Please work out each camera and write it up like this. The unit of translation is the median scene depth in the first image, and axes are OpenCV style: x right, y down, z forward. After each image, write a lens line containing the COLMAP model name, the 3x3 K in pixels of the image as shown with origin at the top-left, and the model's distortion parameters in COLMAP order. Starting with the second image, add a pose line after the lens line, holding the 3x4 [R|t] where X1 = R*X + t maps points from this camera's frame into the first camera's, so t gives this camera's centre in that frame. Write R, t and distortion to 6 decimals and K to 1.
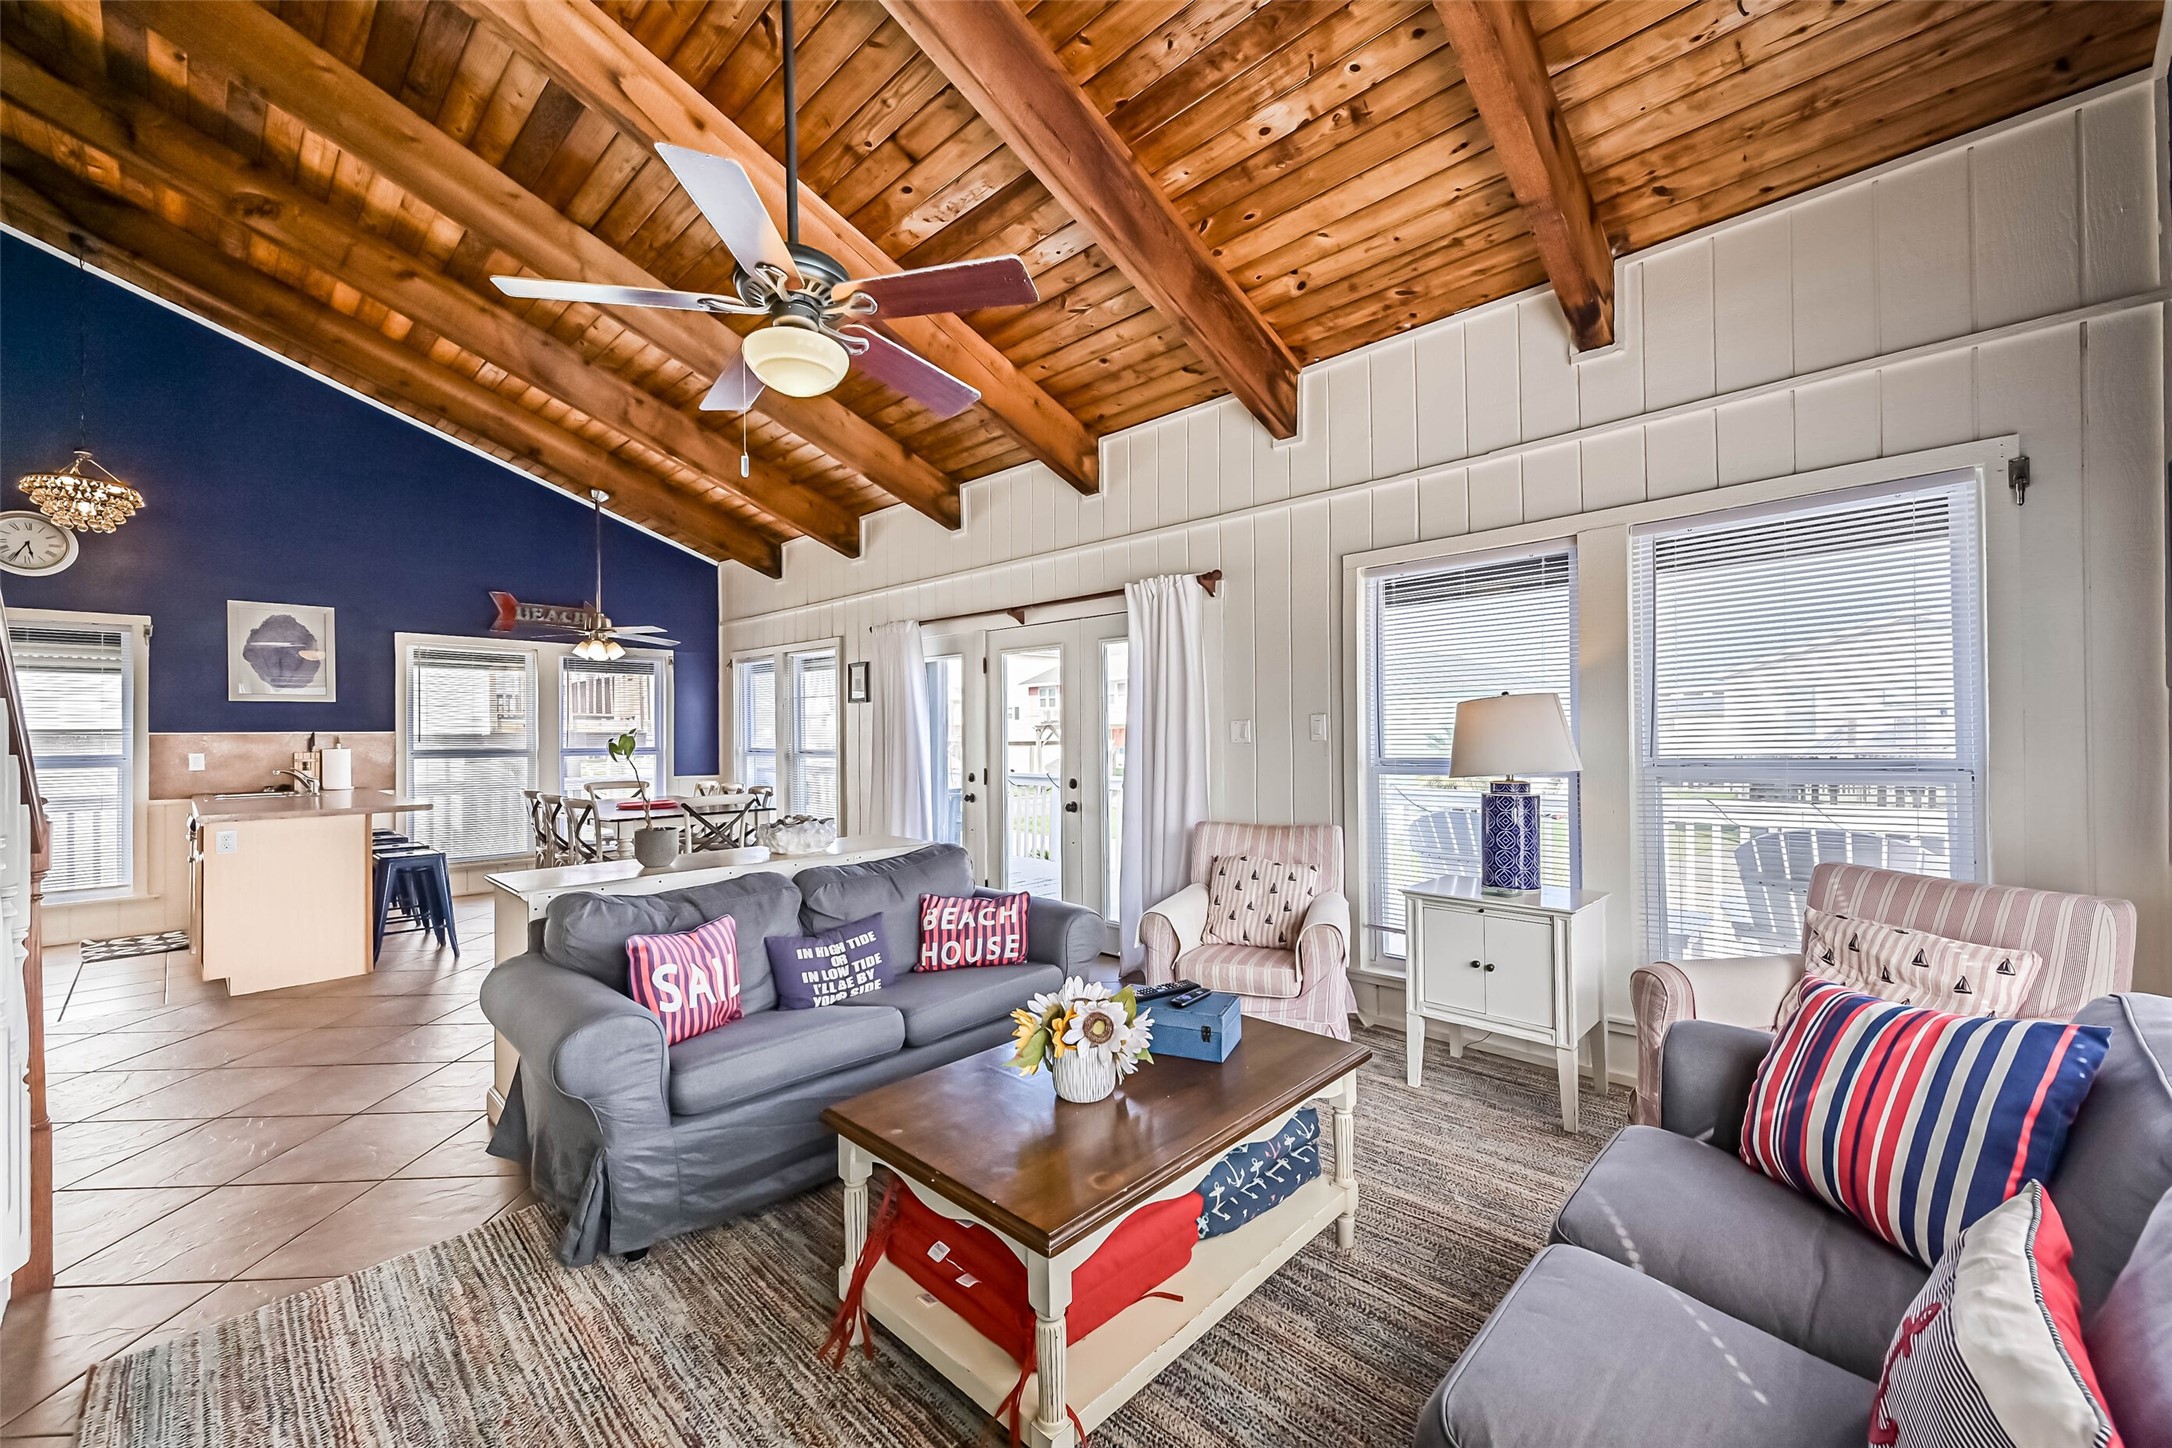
lens RADIAL K [[851.4, 0, 1097.2], [0, 851.4, 727.4], [0, 0, 1]] dist [0.028707, -0.006963]
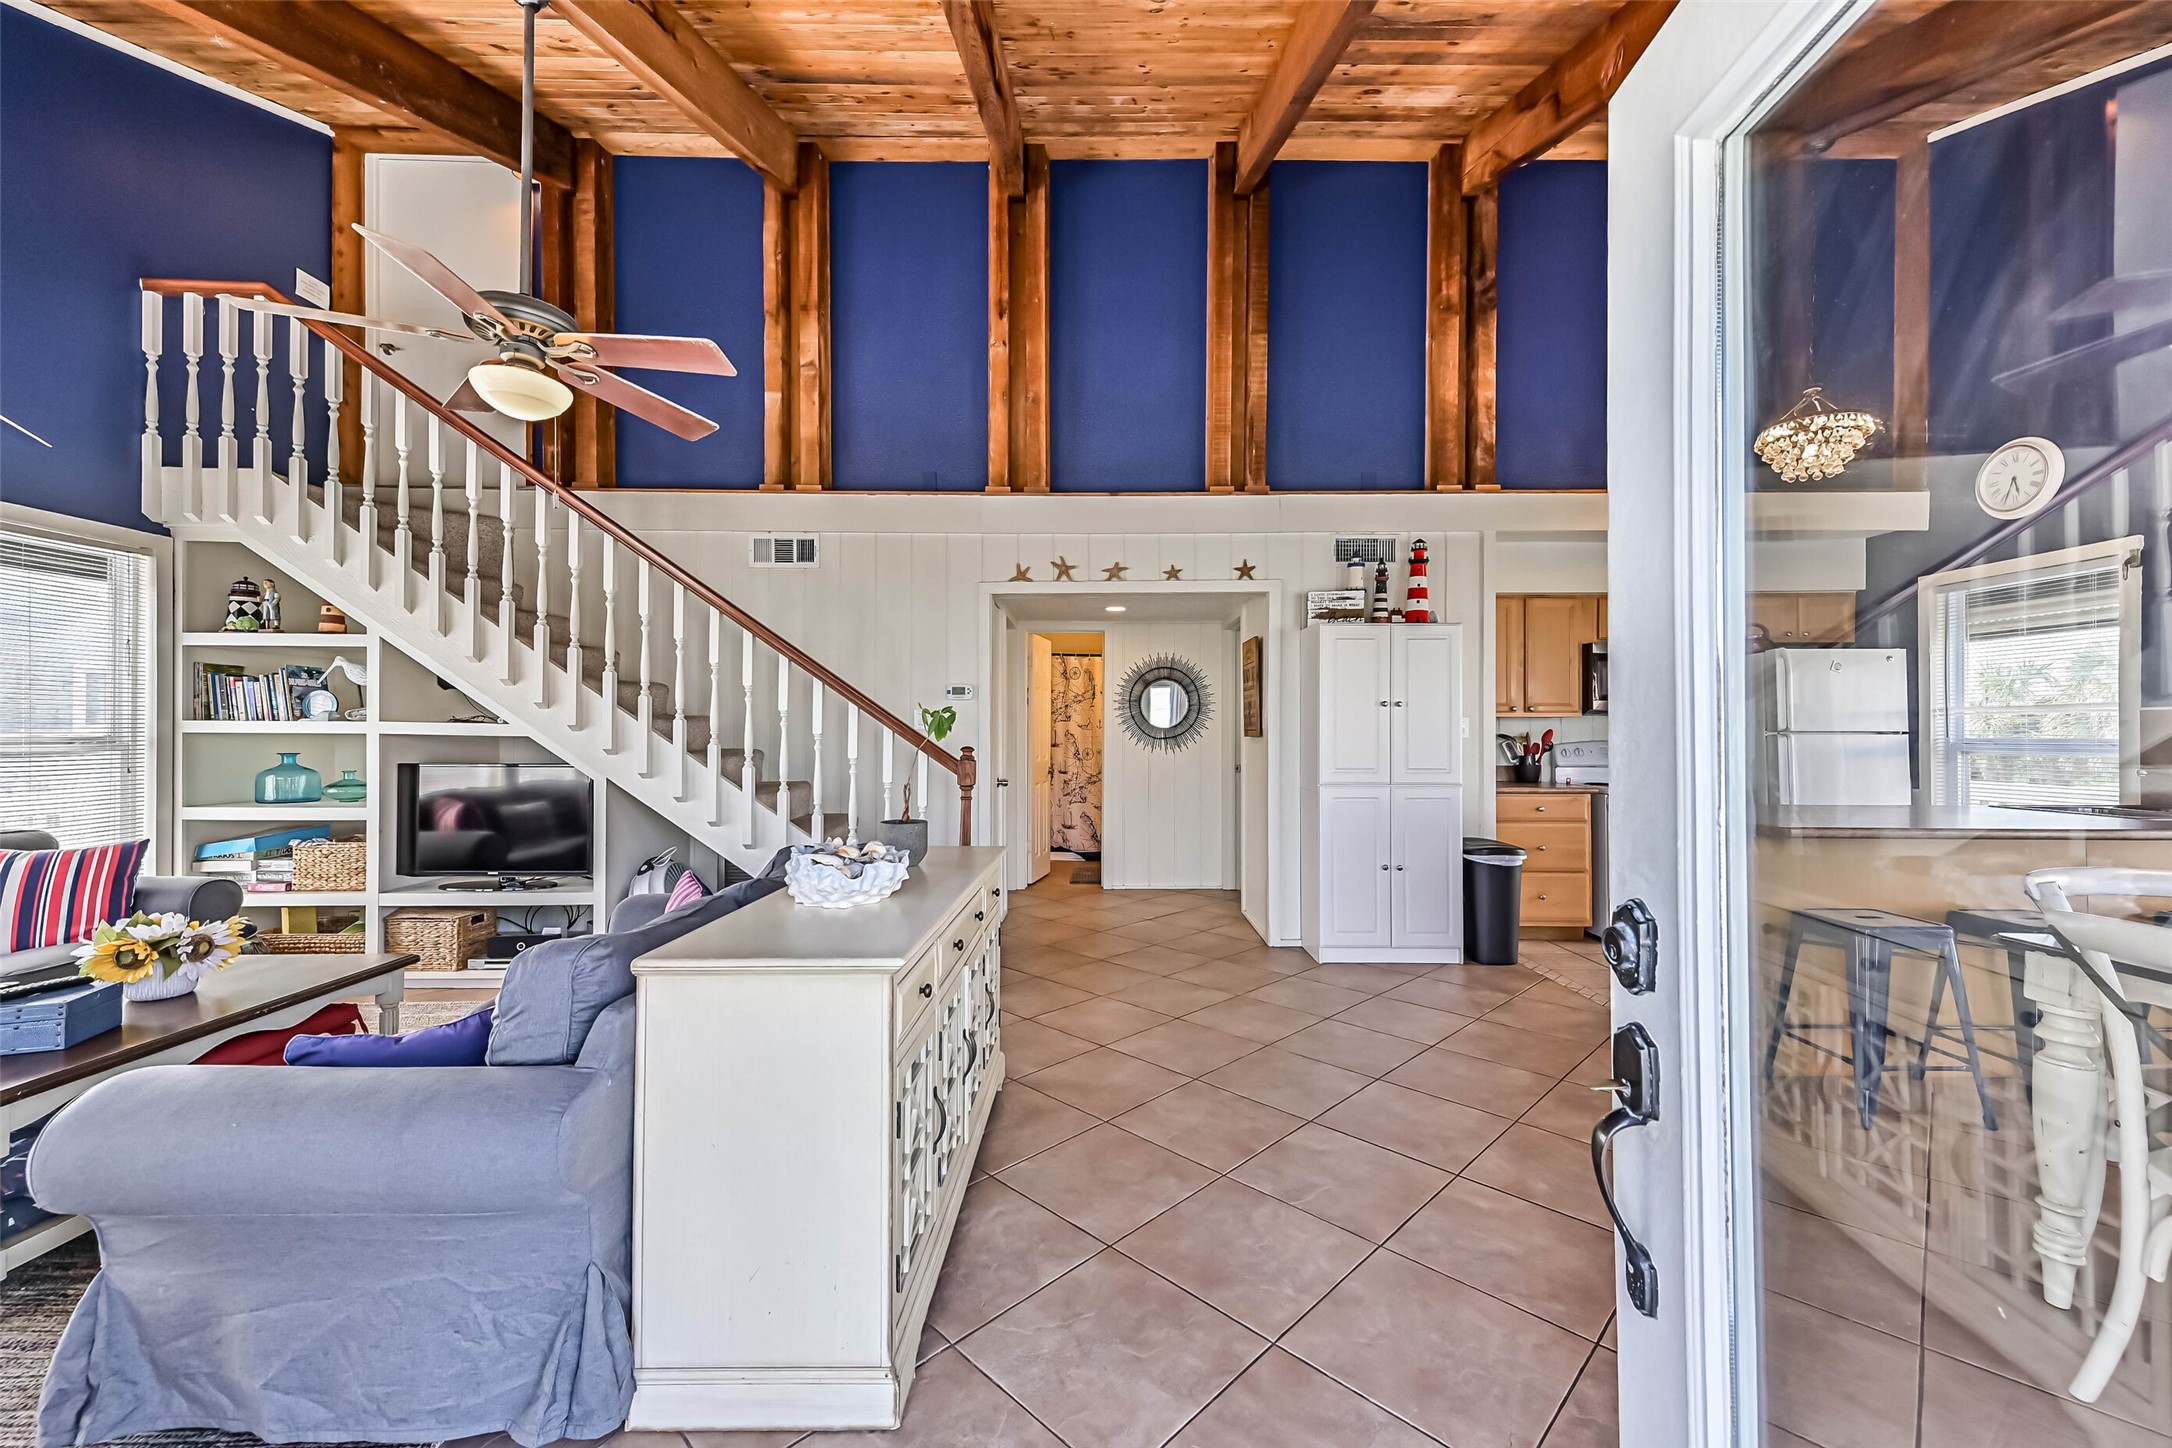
lens RADIAL K [[851.4, 0, 1097.2], [0, 851.4, 727.4], [0, 0, 1]] dist [0.028707, -0.006963]
pose [[-0.717110, 0.003474, -0.696951, -0.032555], [0.009679, 0.999941, -0.004975, 0.016417], [0.696893, -0.010313, -0.717101, 0.878378]]
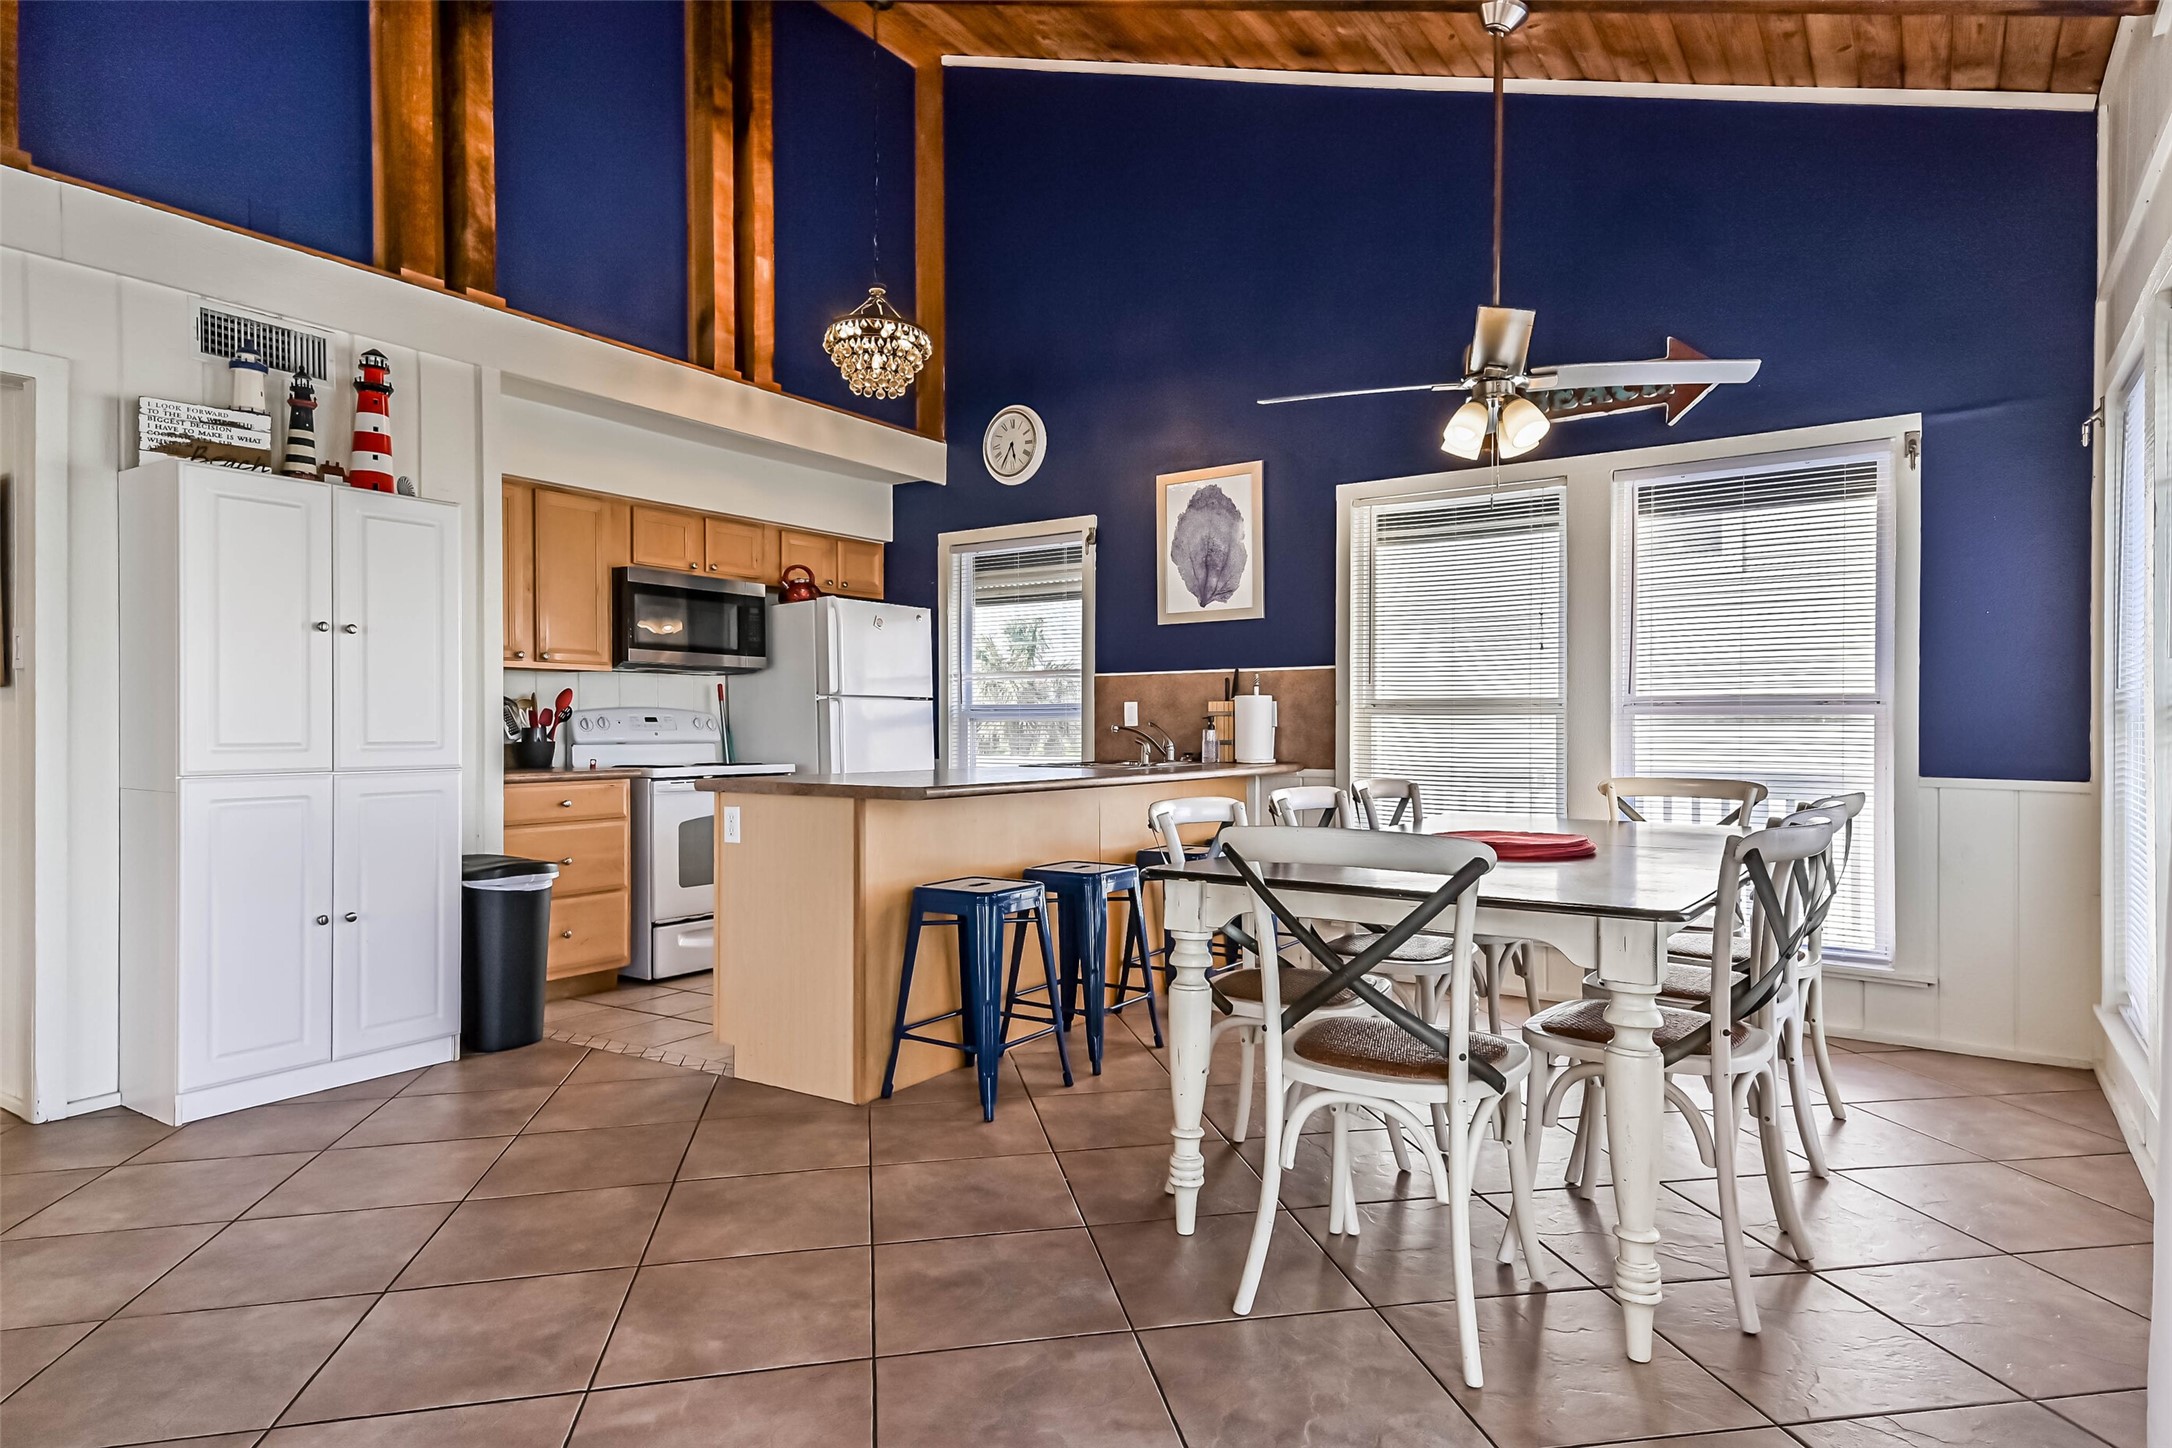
lens RADIAL K [[1209.8, 0, 1095.1], [0, 1209.8, 728.9], [0, 0, 1]] dist [0.073650, -0.030600]
pose [[0.168076, 0.009607, -0.985727, -0.074174], [0.005808, 0.999926, 0.010735, 0.039858], [0.985757, -0.007529, 0.168008, 0.788234]]
